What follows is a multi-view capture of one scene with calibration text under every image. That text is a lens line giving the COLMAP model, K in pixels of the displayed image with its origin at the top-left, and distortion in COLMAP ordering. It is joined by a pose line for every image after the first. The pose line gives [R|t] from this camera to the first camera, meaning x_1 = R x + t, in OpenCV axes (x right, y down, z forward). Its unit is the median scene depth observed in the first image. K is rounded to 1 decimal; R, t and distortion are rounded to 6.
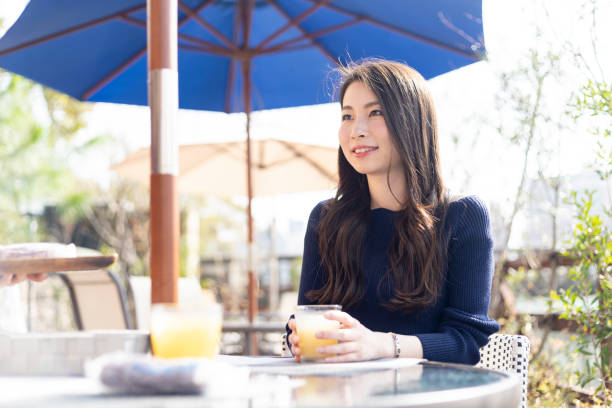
lens RADIAL K [[908.1, 0, 309.7], [0, 908.1, 189.4], [0, 0, 1]] dist [0.033673, 0.000000]
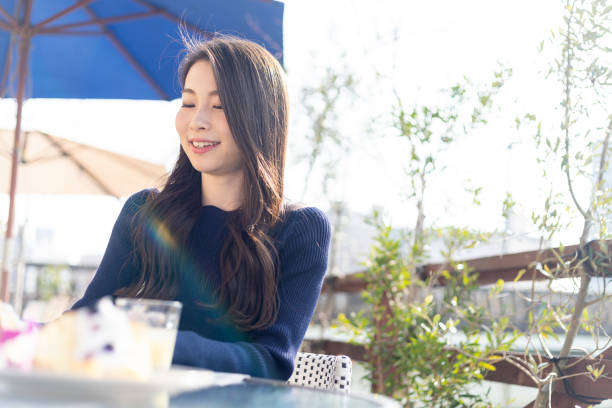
lens RADIAL K [[908.1, 0, 302.8], [0, 908.1, 199.3], [0, 0, 1]] dist [0.033673, 0.000000]
pose [[0.960912, 0.106062, 0.255731, -0.032337], [-0.103163, 0.994356, -0.024765, 0.019691], [-0.256915, -0.002585, 0.966431, 0.084495]]
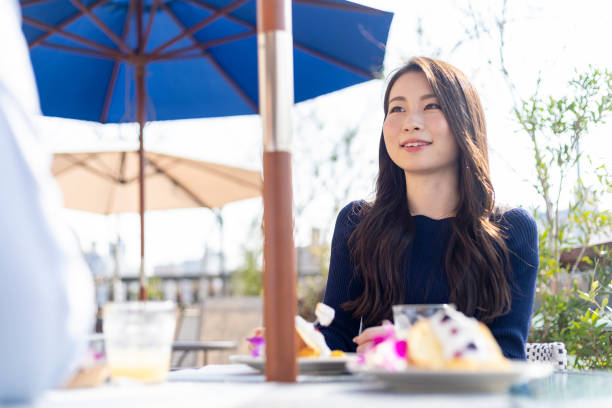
lens RADIAL K [[908.1, 0, 305.2], [0, 908.1, 200.9], [0, 0, 1]] dist [0.033673, 0.000000]
pose [[0.980813, 0.022124, 0.193689, -0.134758], [-0.019549, 0.999693, -0.015199, 0.016934], [-0.193966, 0.011121, 0.980945, 0.055176]]
